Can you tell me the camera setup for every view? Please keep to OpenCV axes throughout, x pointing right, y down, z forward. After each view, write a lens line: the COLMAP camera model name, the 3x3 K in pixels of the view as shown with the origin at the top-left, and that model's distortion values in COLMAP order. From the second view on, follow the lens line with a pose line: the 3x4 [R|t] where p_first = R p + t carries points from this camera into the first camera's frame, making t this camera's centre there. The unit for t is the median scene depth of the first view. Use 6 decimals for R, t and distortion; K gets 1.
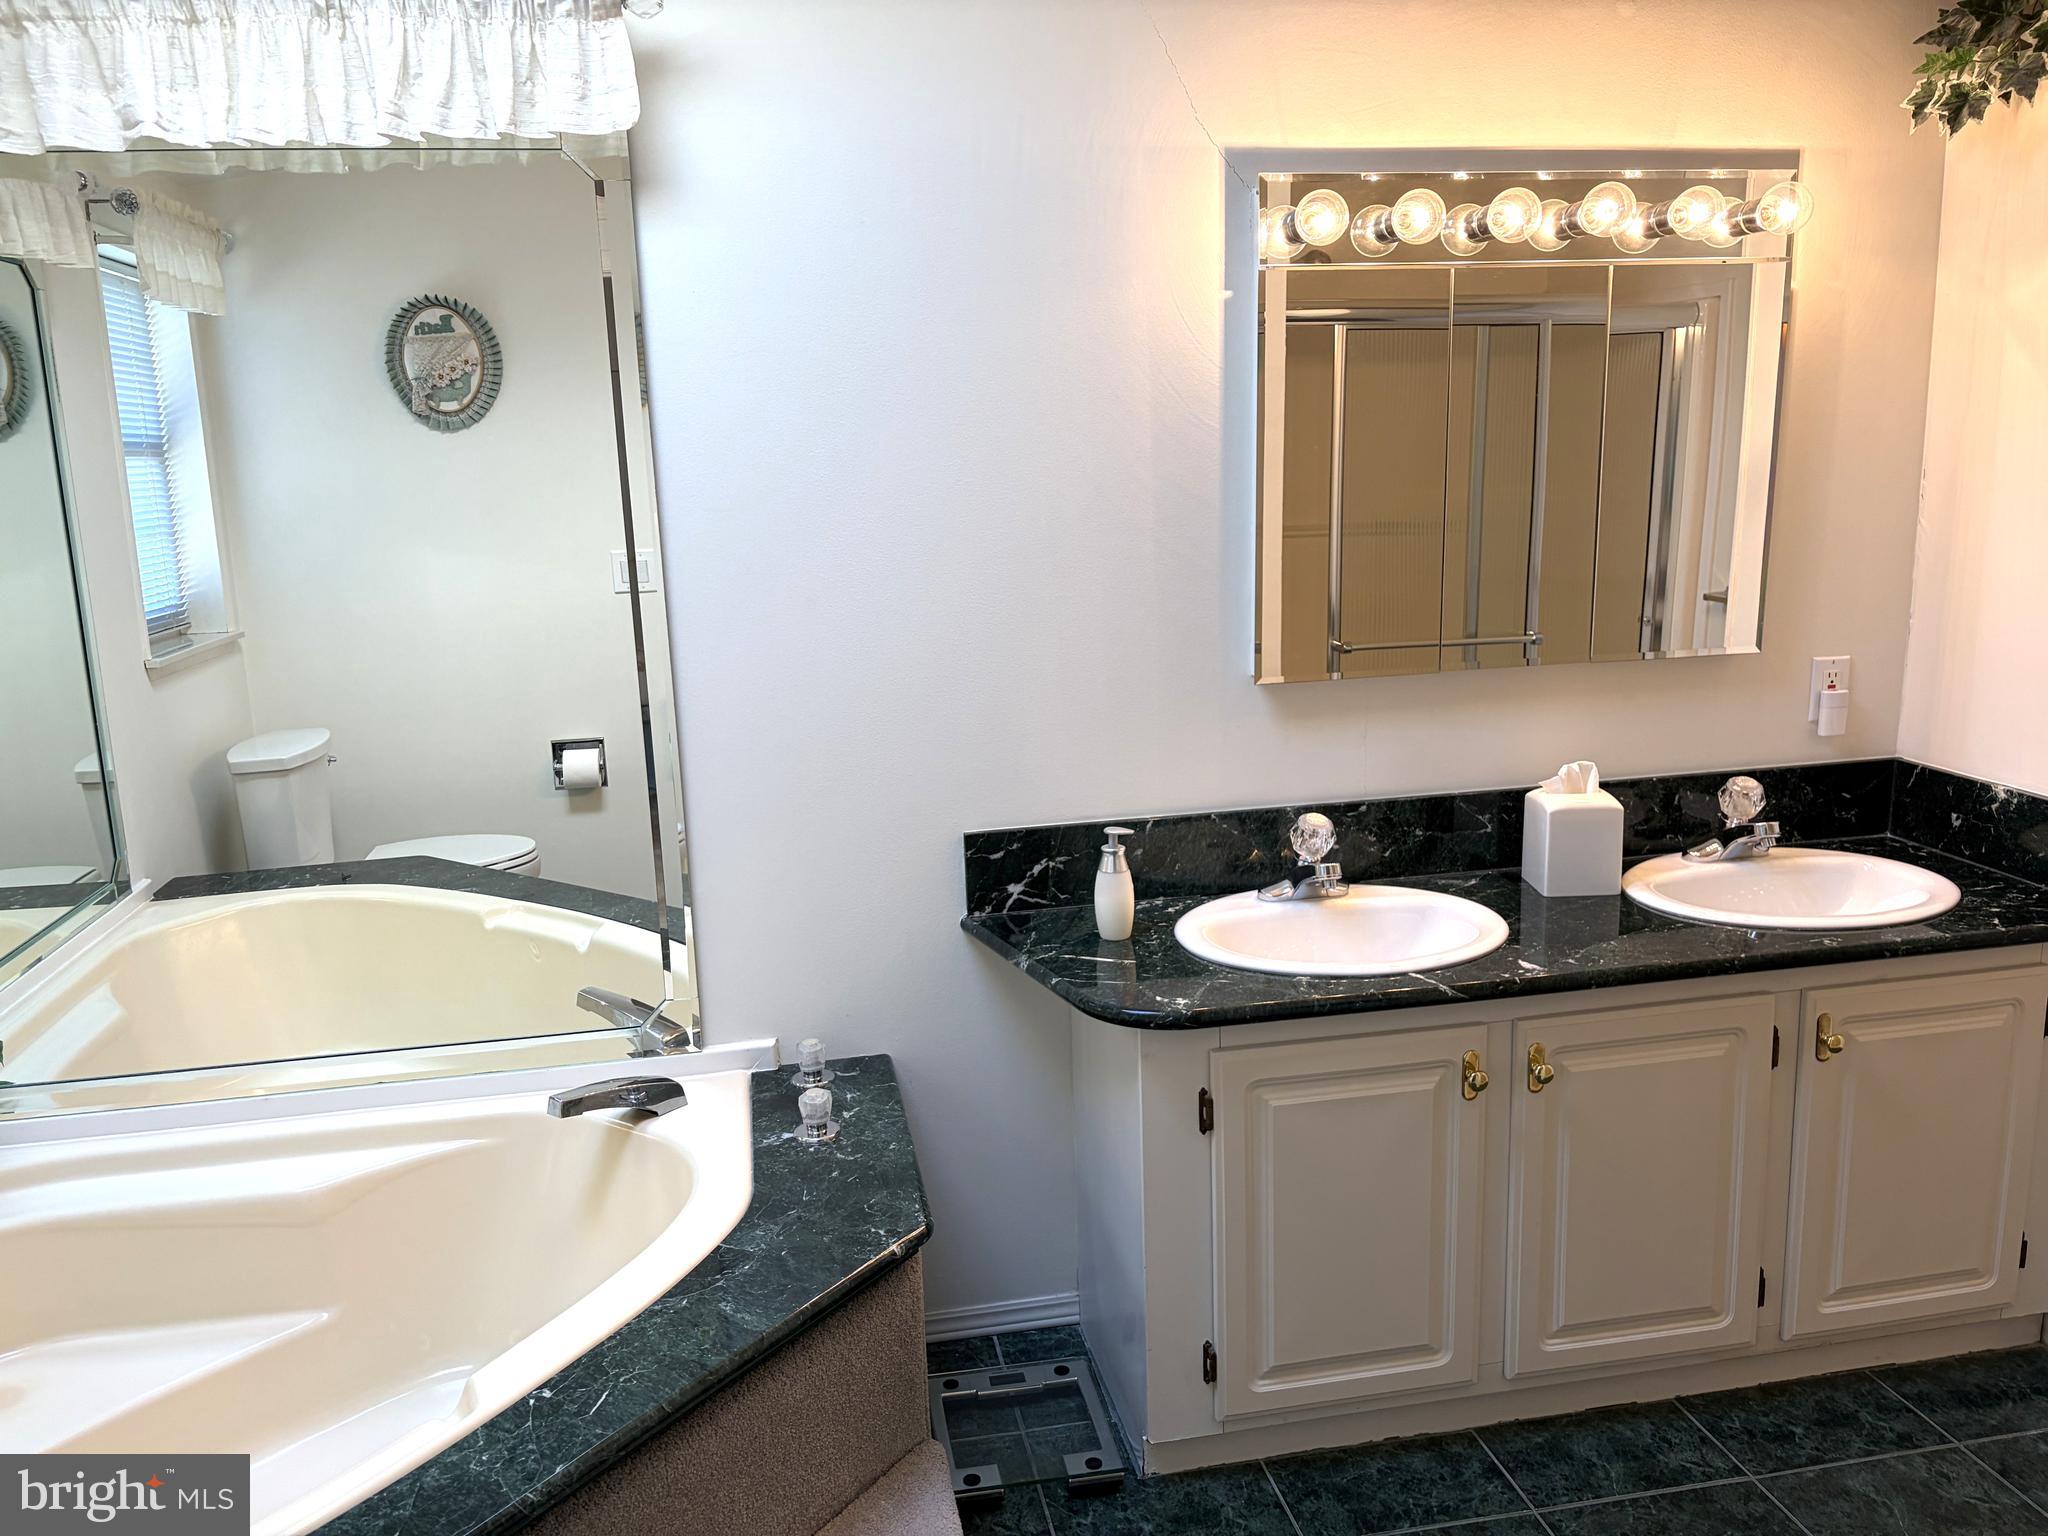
lens RADIAL K [[1568.2, 0, 1024.0], [0, 1568.2, 768.0], [0, 0, 1]] dist [0.043038, 0.001790]
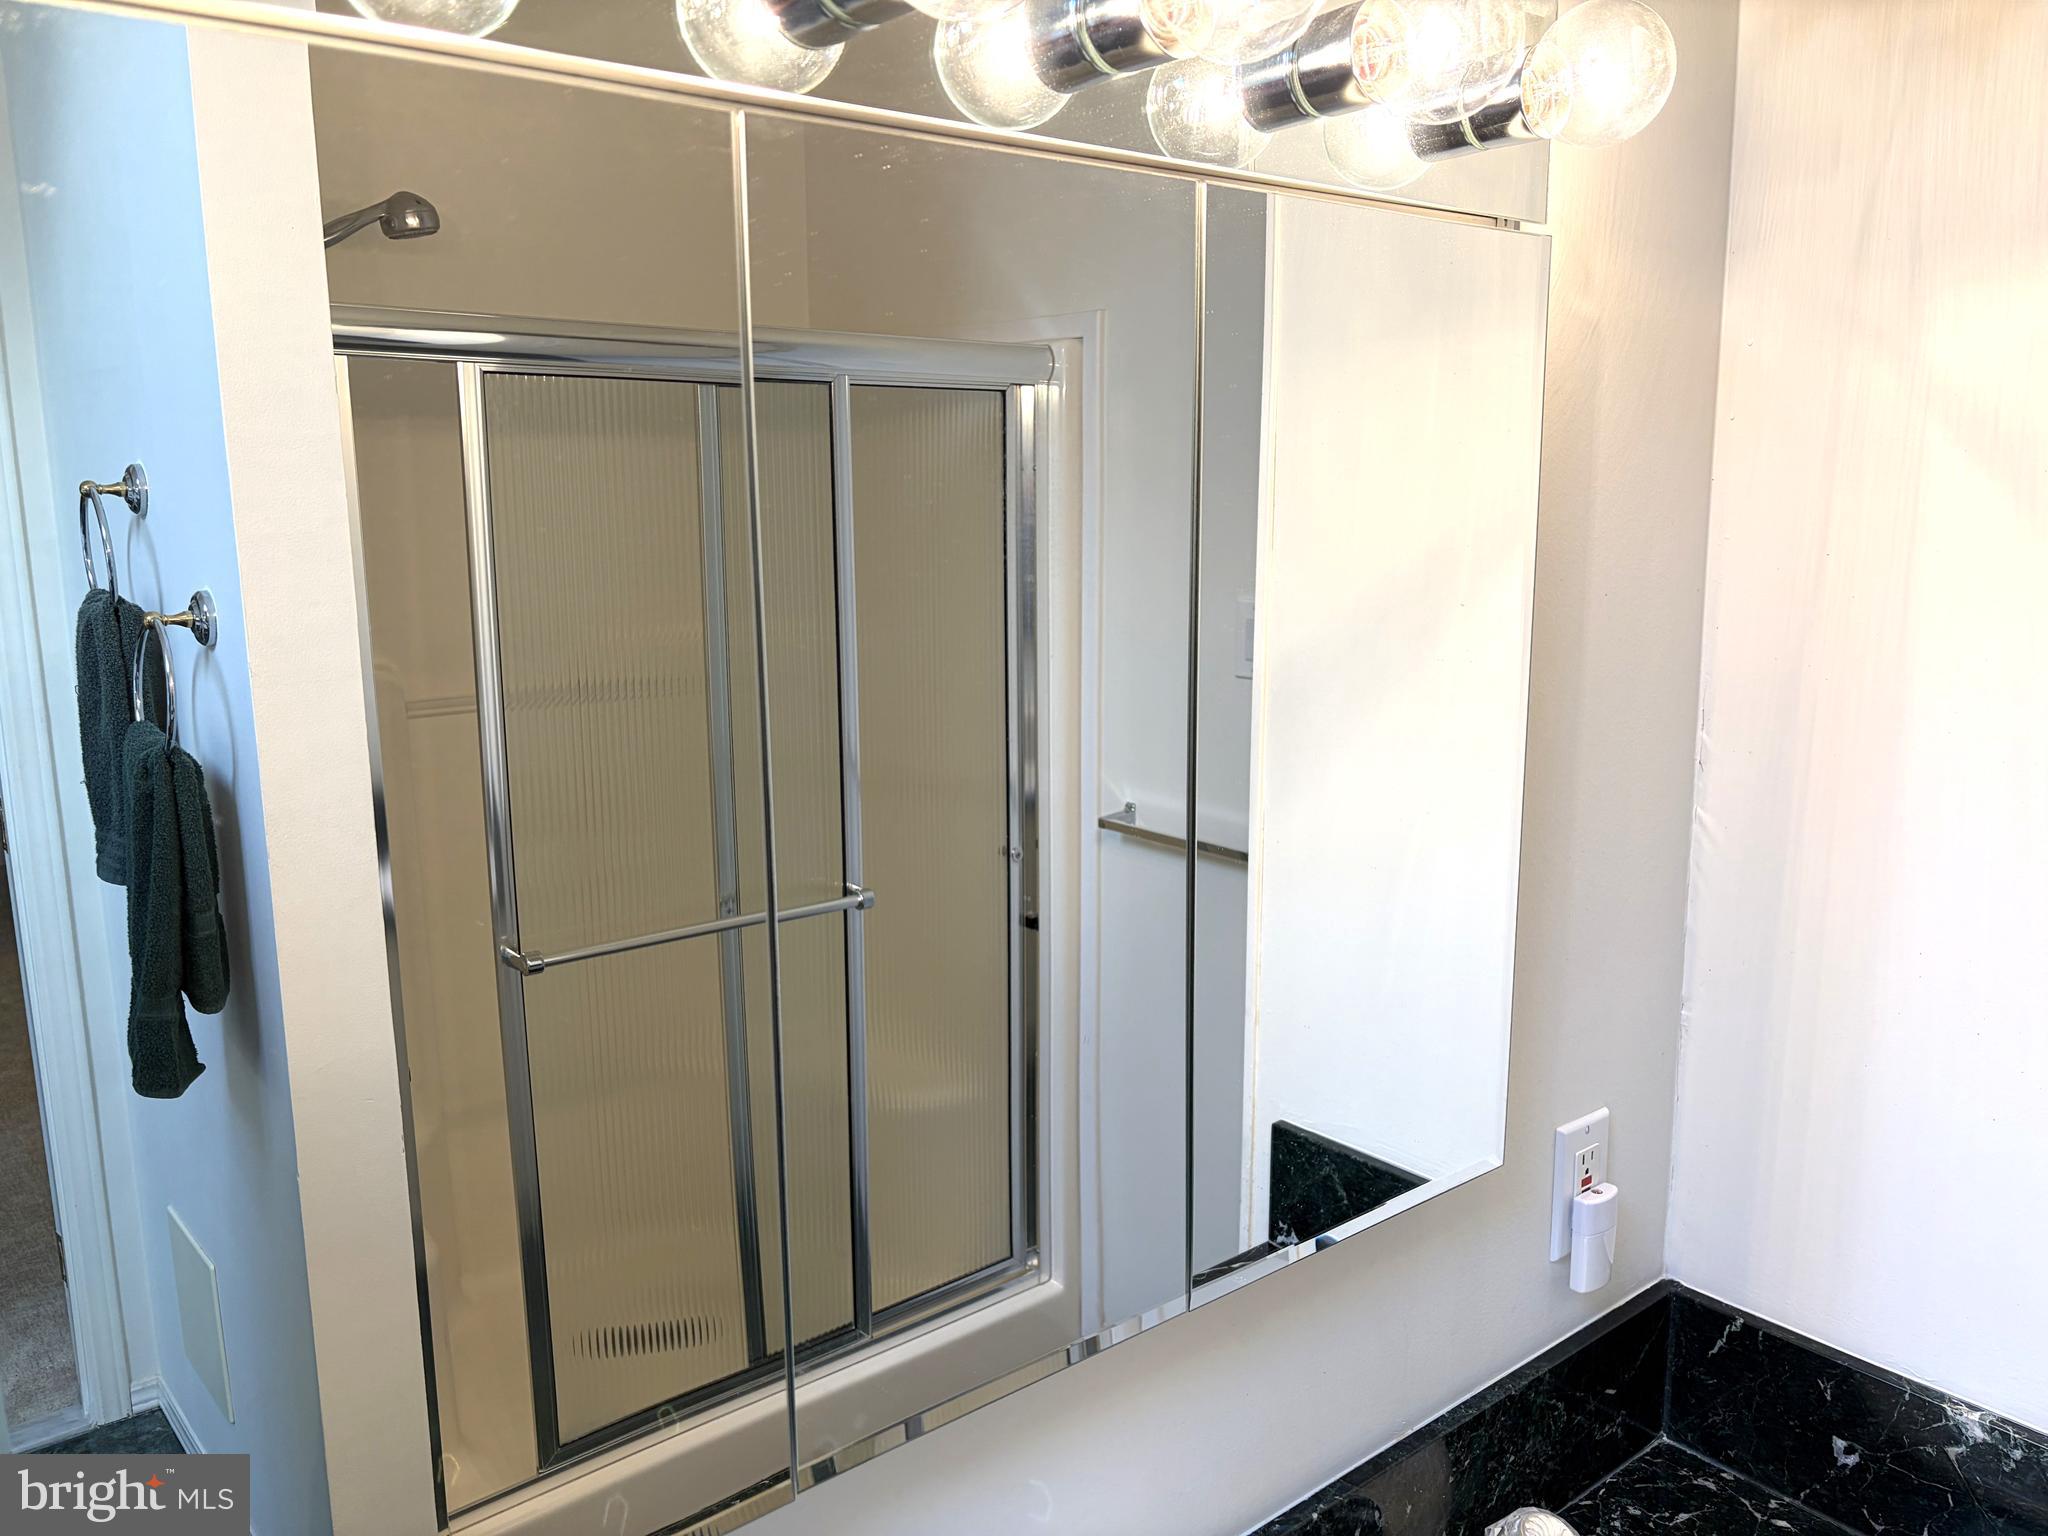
lens RADIAL K [[1568.2, 0, 1024.0], [0, 1568.2, 768.0], [0, 0, 1]] dist [0.043038, 0.001790]
pose [[0.885544, -0.087514, 0.456239, 0.168773], [0.098757, 0.995111, -0.000804, -0.186355], [-0.453938, 0.045769, 0.889857, 0.662834]]
